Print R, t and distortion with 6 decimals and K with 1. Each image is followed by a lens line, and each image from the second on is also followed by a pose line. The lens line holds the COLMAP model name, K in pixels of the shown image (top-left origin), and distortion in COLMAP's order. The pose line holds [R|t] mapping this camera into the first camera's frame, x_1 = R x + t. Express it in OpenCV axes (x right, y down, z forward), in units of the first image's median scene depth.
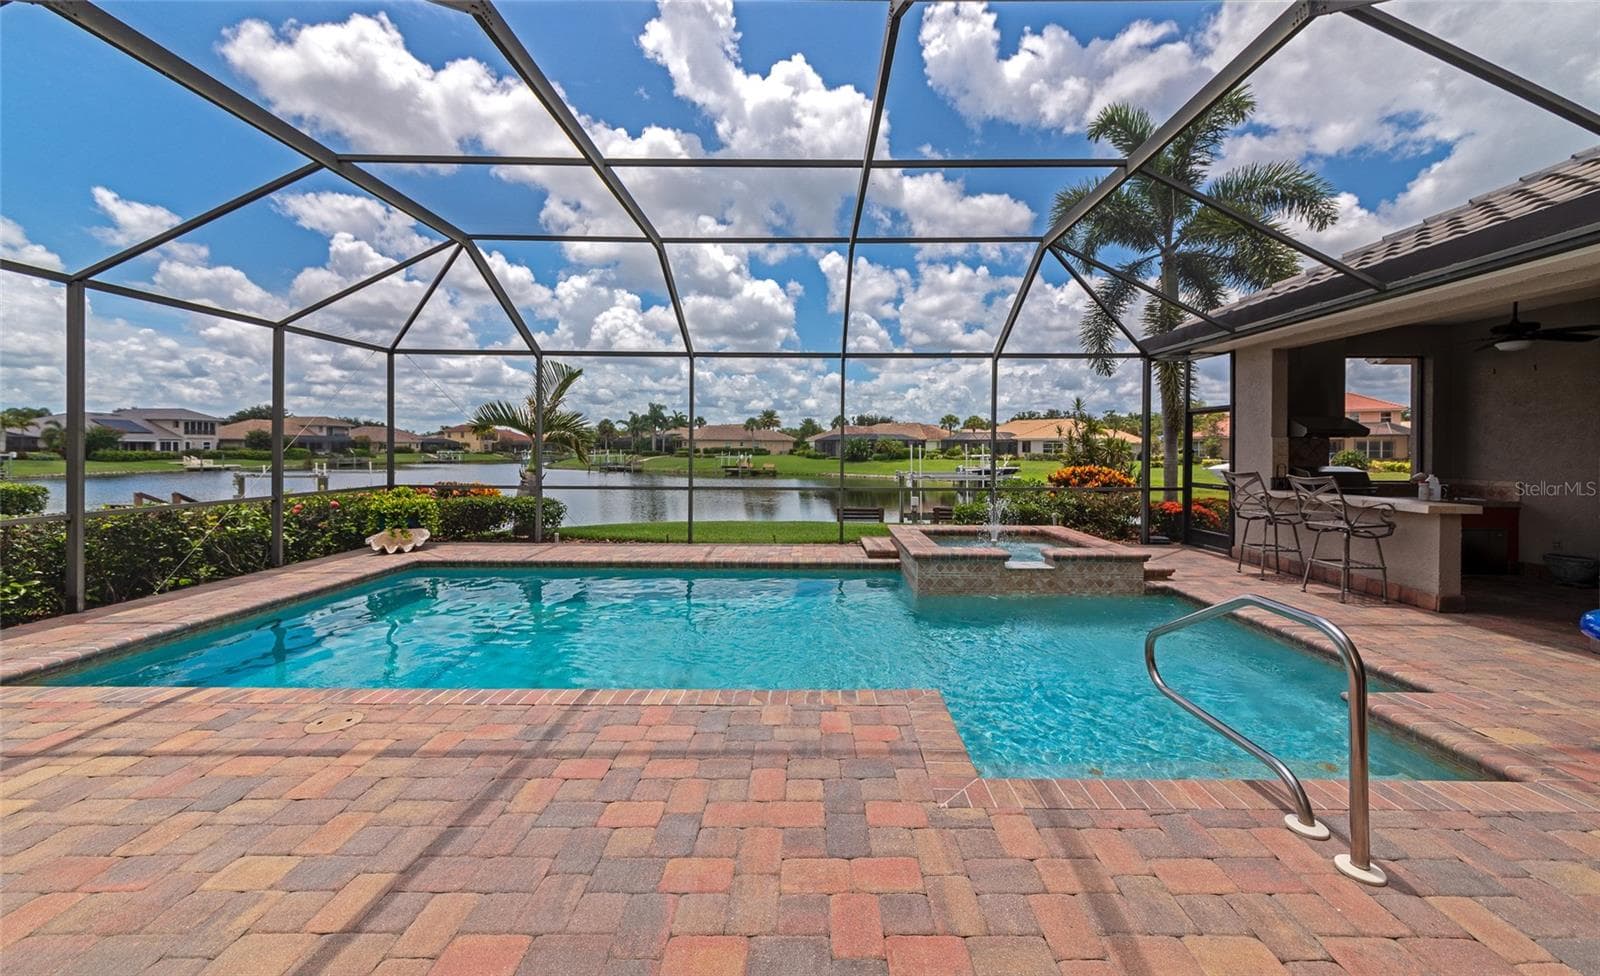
lens RADIAL K [[591.4, 0, 825.2], [0, 591.4, 445.9], [0, 0, 1]] dist [0.001117, 0.000135]
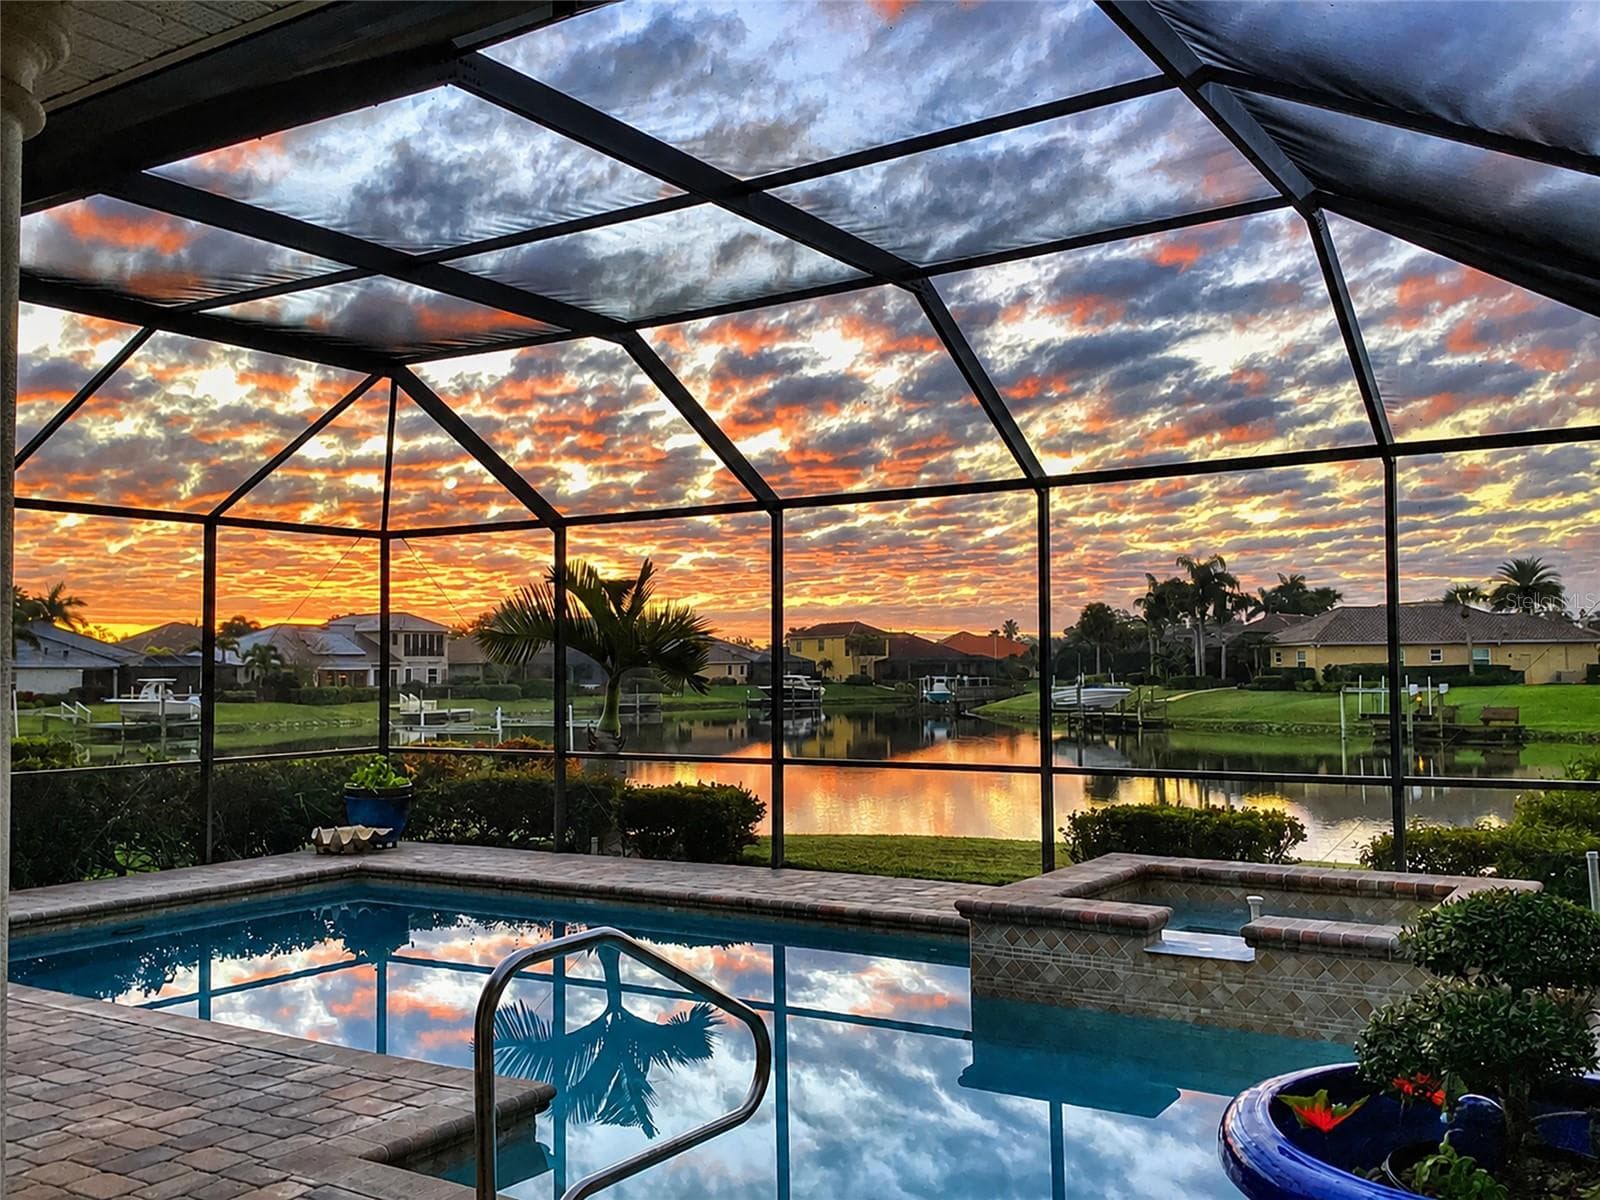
lens RADIAL K [[1488.0, 0, 795.0], [0, 1488.0, 595.5], [0, 0, 1]] dist [0.051528, -0.074302]
pose [[0.831187, -0.040499, -0.554516, 0.054135], [0.016375, 0.998694, -0.048395, -0.001071], [0.555752, 0.031145, 0.830765, -0.008082]]
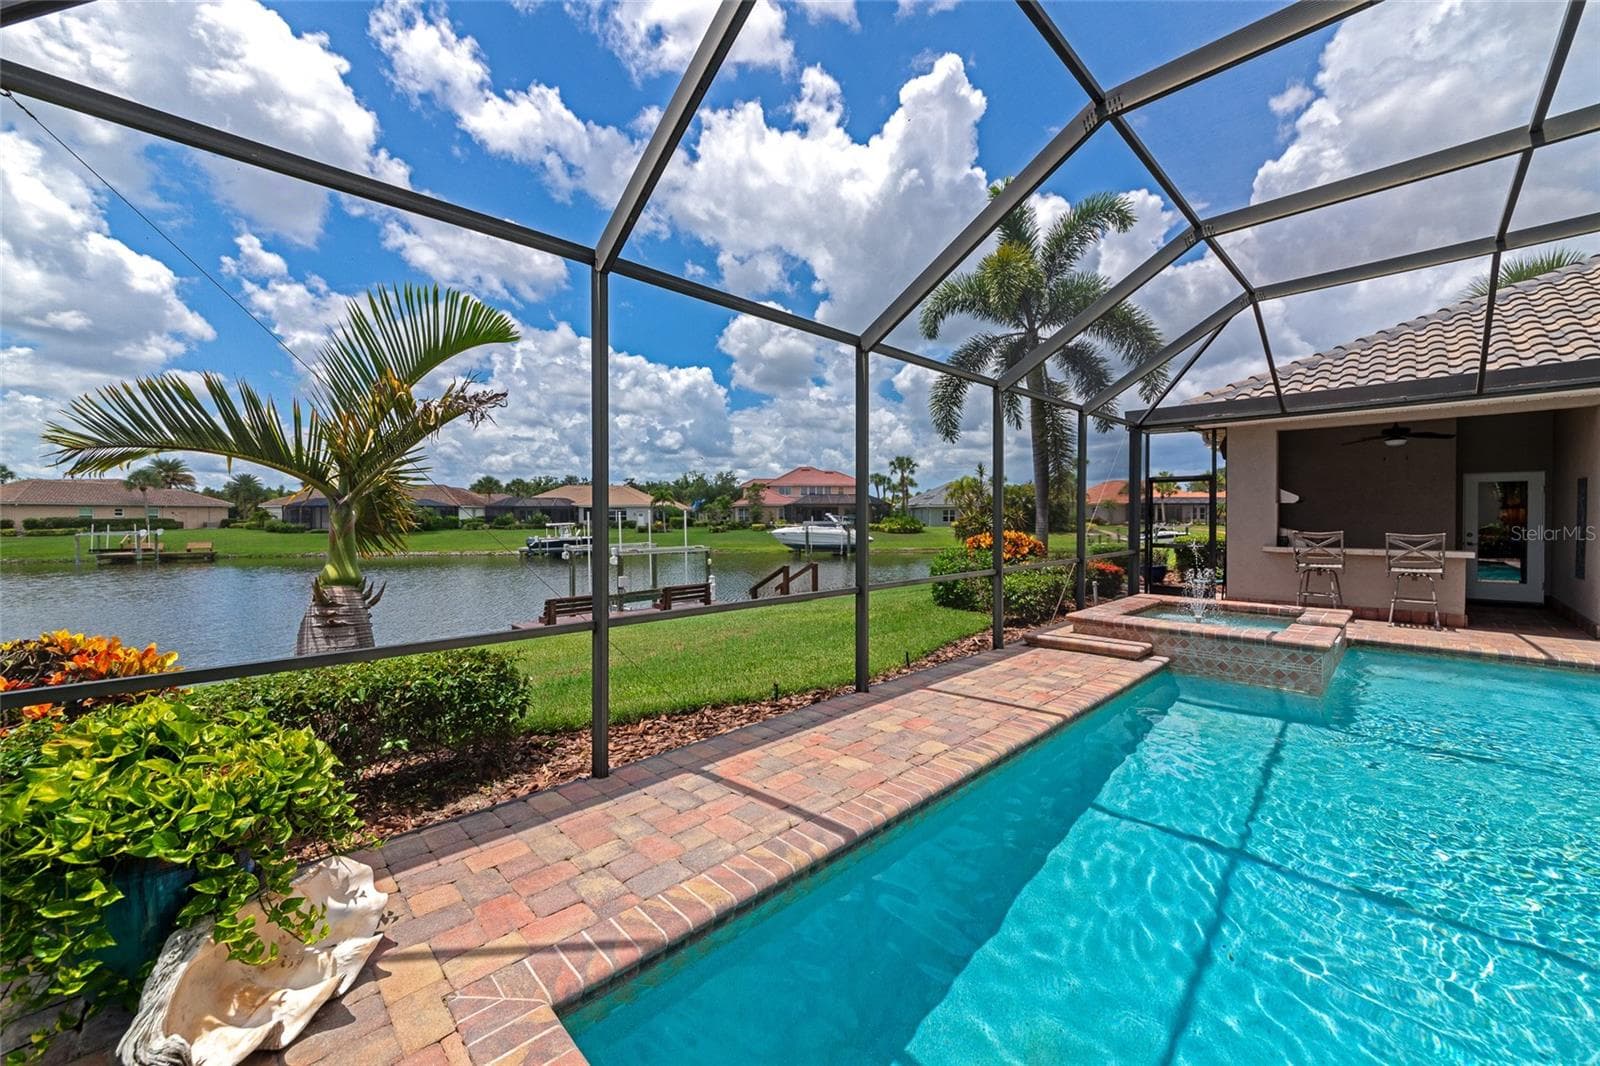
lens RADIAL K [[607.6, 0, 794.8], [0, 607.6, 526.8], [0, 0, 1]] dist [-0.001493, -0.000150]
pose [[0.729693, -0.019873, 0.683486, -0.066948], [0.004026, 0.999685, 0.024769, -0.000602], [-0.683763, -0.015322, 0.729543, 0.068340]]
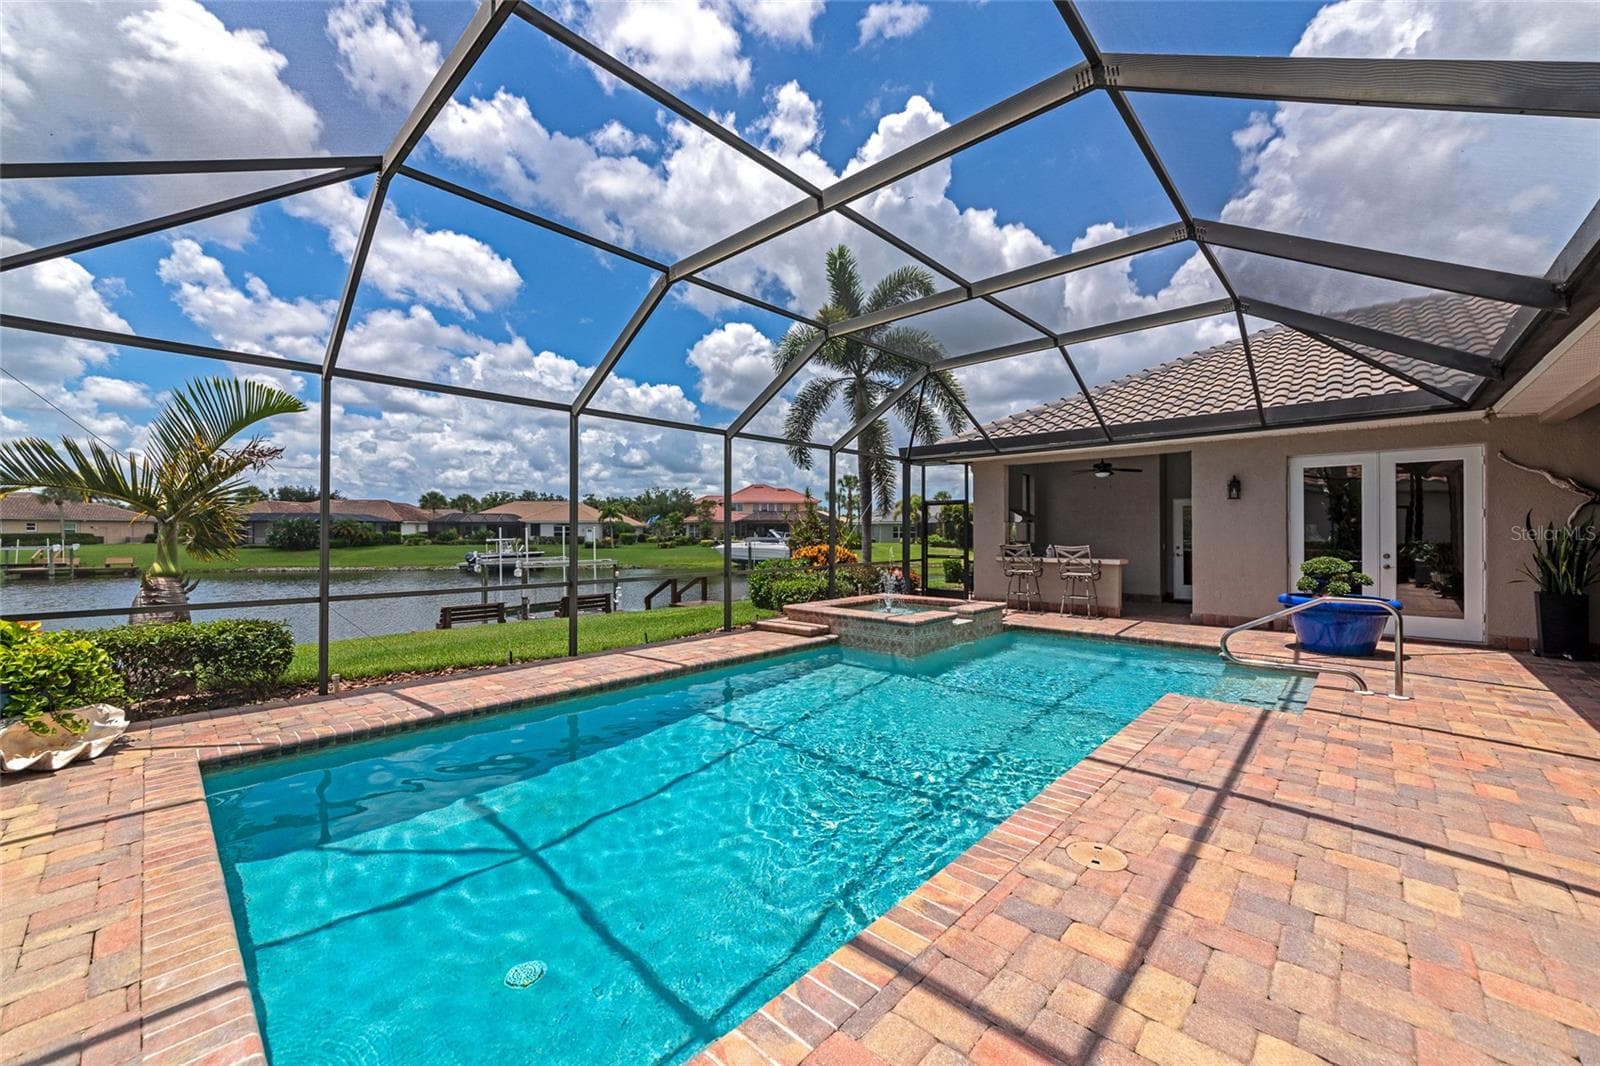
lens RADIAL K [[610.3, 0, 808.5], [0, 610.3, 533.3], [0, 0, 1]] dist [-0.002444, -0.000072]
pose [[0.683583, -0.007093, 0.729839, -0.060238], [0.001249, 0.999963, 0.008548, -0.000520], [-0.729872, -0.004932, 0.683566, 0.021546]]
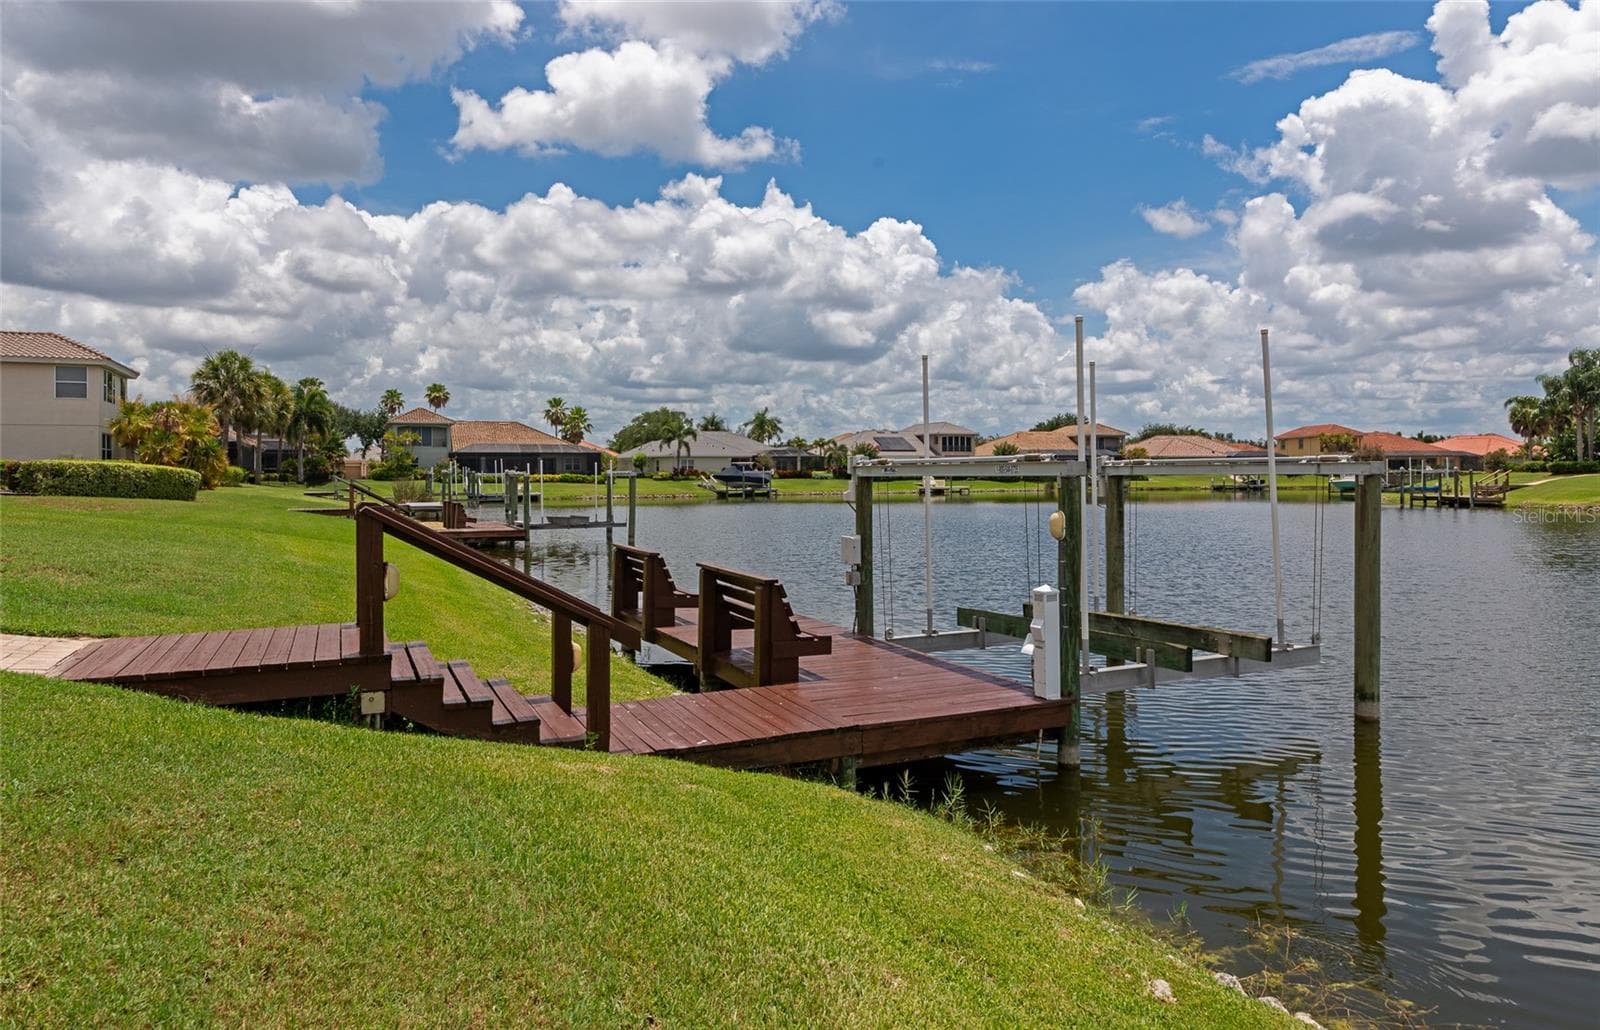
lens RADIAL K [[989.5, 0, 767.5], [0, 989.5, 482.0], [0, 0, 1]] dist [0.001329, 0.005040]
pose [[0.382584, 0.001236, -0.923920, 0.155748], [0.009231, 0.999944, 0.005160, 0.015222], [0.923875, -0.010503, 0.382551, 0.215547]]
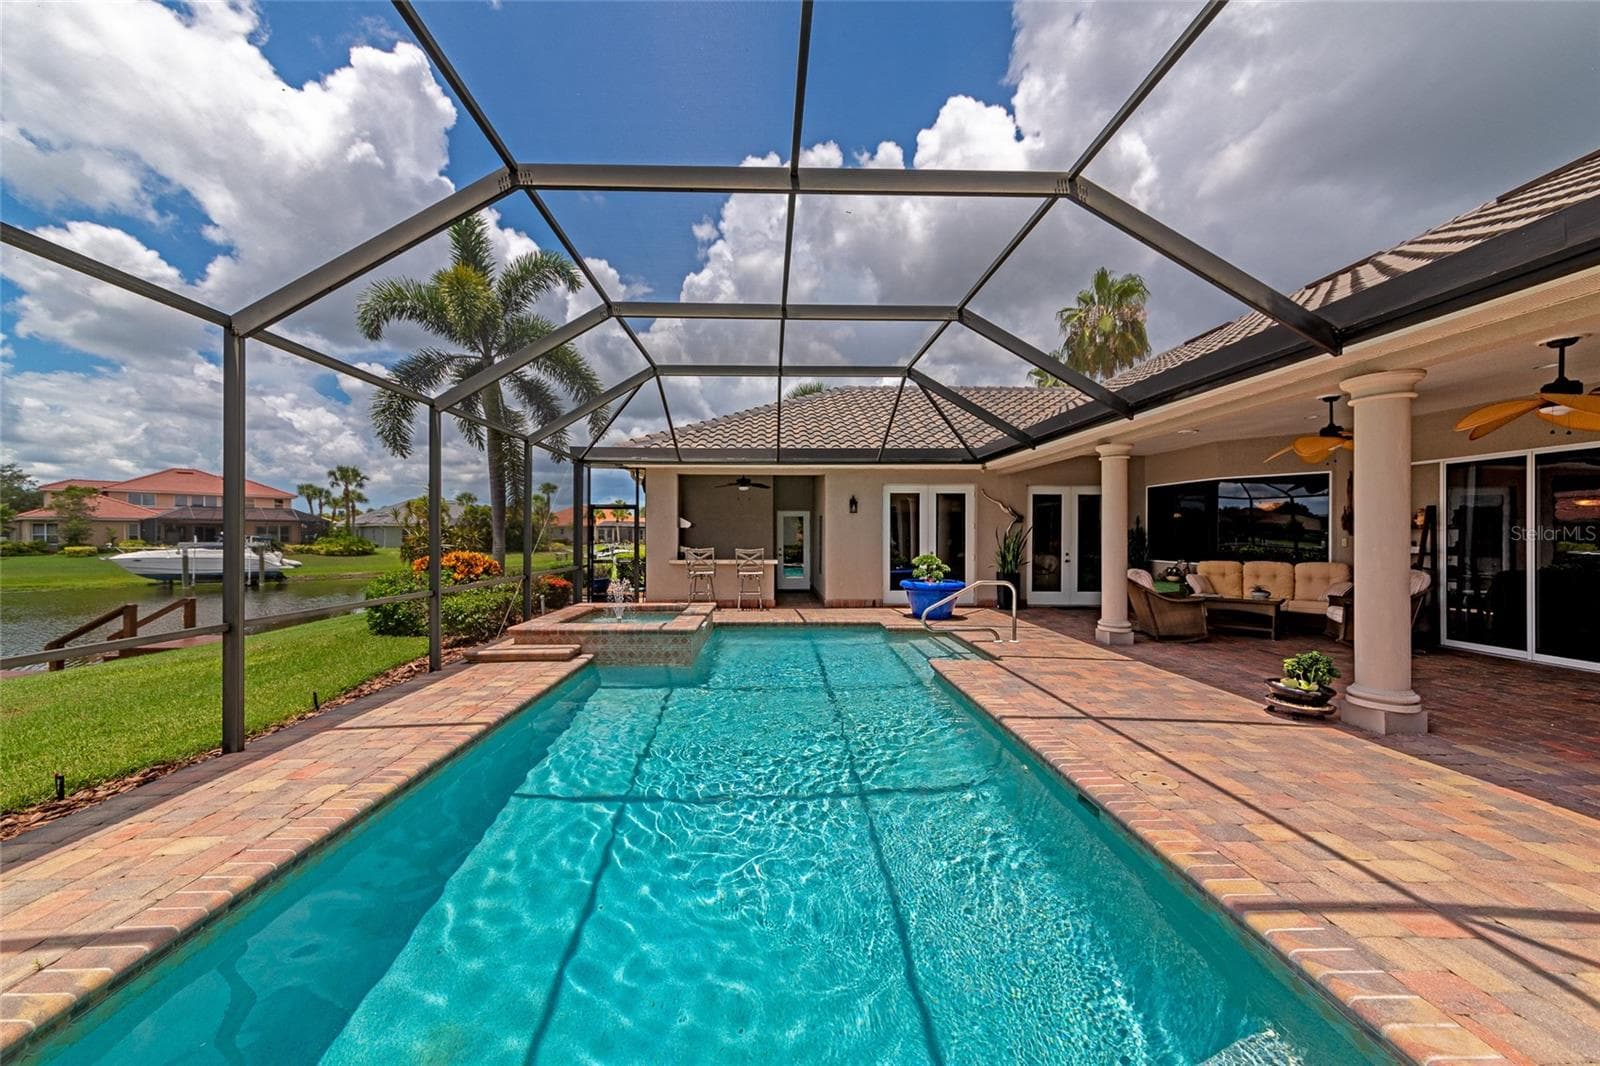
lens RADIAL K [[572.1, 0, 788.8], [0, 572.1, 533.9], [0, 0, 1]] dist [-0.002097, 0.001996]
pose [[-0.009074, -0.001023, 0.999958, -0.067580], [-0.006248, 0.999980, 0.000966, -0.000584], [-0.999939, -0.006239, -0.009081, 0.062685]]
